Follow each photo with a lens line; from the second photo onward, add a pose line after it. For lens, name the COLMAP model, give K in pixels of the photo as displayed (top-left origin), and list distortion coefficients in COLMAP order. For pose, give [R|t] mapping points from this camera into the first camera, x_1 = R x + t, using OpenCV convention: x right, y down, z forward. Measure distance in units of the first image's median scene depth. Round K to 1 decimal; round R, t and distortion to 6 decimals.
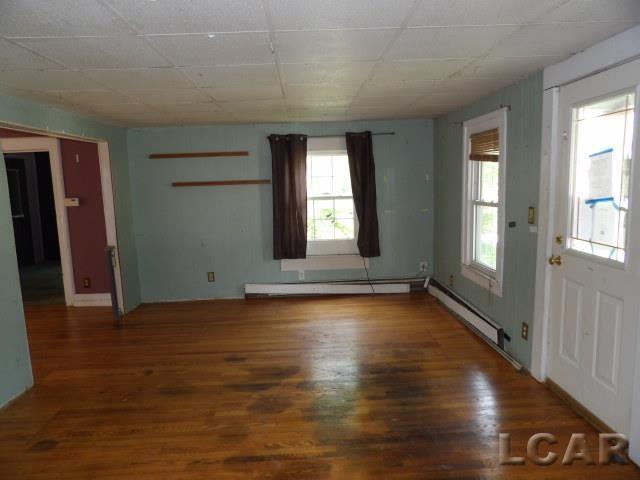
lens RADIAL K [[446.3, 0, 320.0], [0, 446.3, 240.0], [0, 0, 1]] dist [-0.001288, -0.000386]
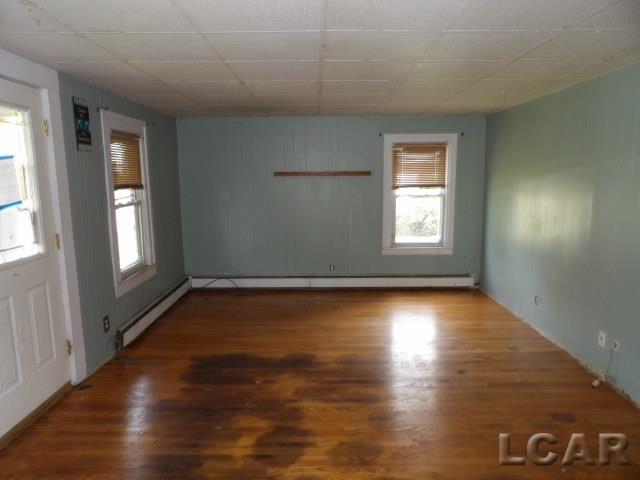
lens RADIAL K [[446.3, 0, 320.0], [0, 446.3, 240.0], [0, 0, 1]] dist [-0.001288, -0.000386]
pose [[-0.998653, 0.036473, 0.036906, -0.090445], [0.045388, 0.958717, 0.280718, -0.219141], [-0.025144, 0.282015, -0.959081, 1.632997]]
